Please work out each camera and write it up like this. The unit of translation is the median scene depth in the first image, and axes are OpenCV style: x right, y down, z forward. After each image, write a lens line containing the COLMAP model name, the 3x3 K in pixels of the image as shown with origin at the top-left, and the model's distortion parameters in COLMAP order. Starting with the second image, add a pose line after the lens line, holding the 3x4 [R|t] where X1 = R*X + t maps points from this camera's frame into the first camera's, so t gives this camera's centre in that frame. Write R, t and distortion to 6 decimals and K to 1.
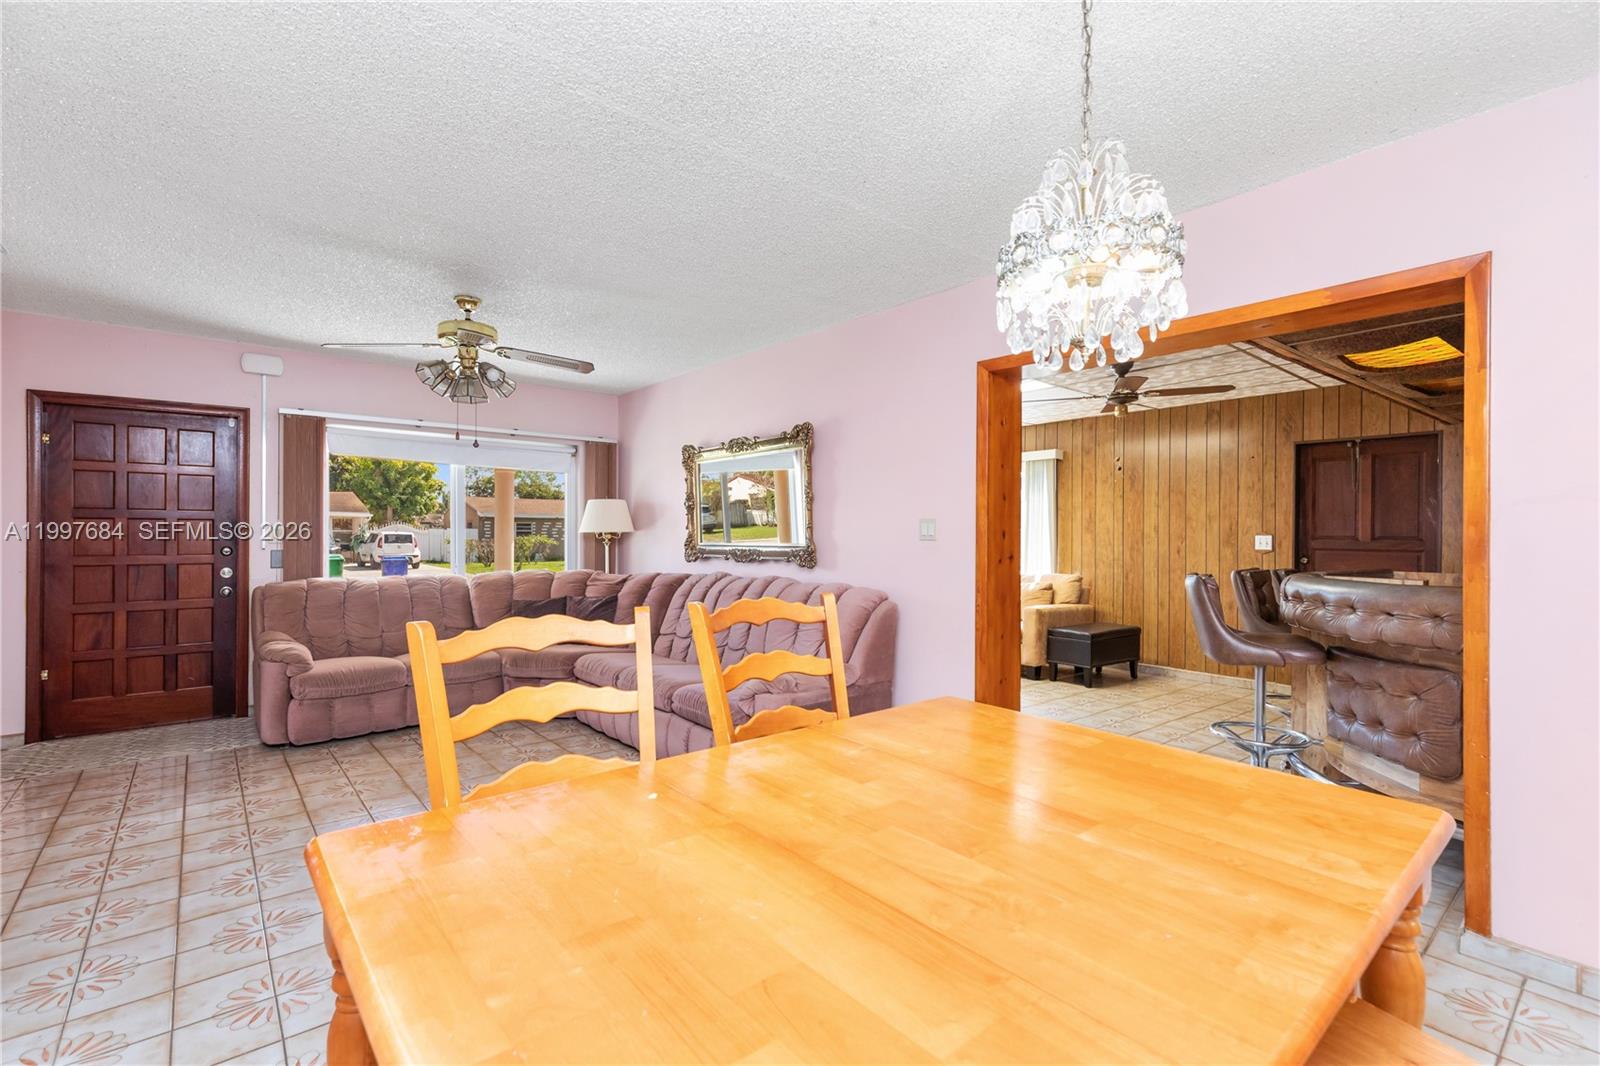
lens RADIAL K [[721.7, 0, 790.5], [0, 721.7, 539.8], [0, 0, 1]] dist [0.001685, 0.000447]
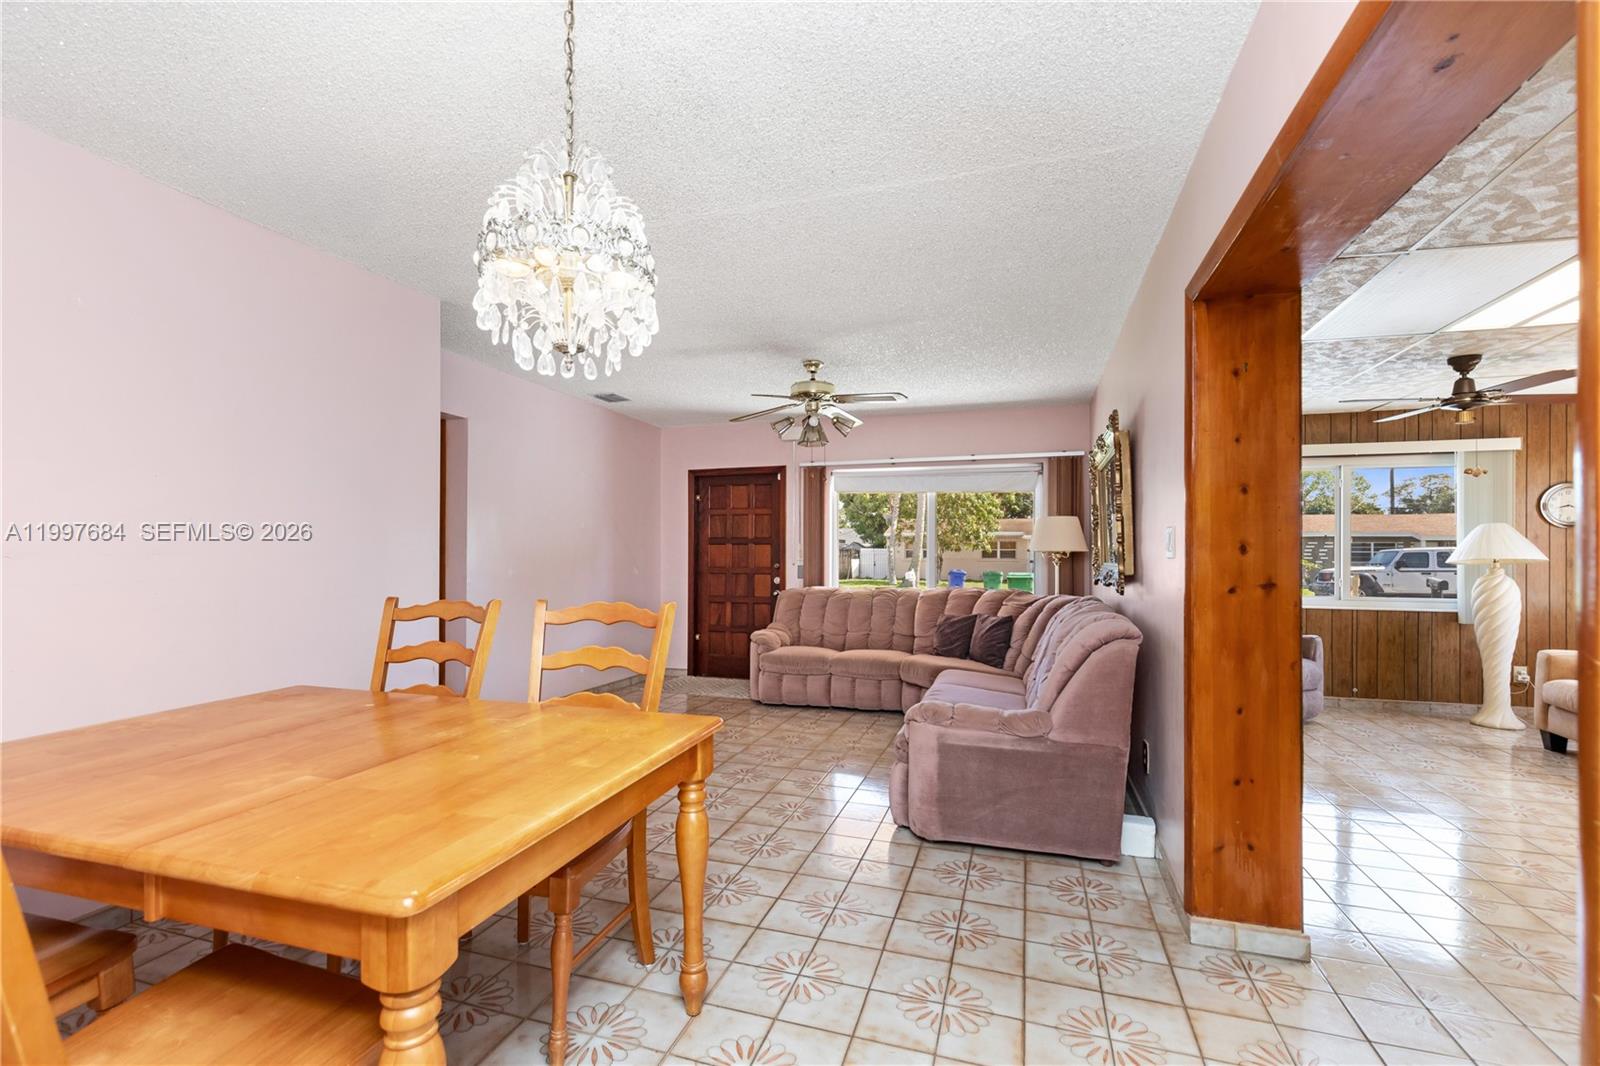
lens RADIAL K [[721.7, 0, 790.5], [0, 721.7, 539.8], [0, 0, 1]] dist [0.001685, 0.000447]
pose [[0.531591, -0.019753, -0.846771, 0.534693], [-0.005685, 0.999622, -0.026887, 0.003853], [0.846982, 0.019107, 0.531278, 0.290710]]
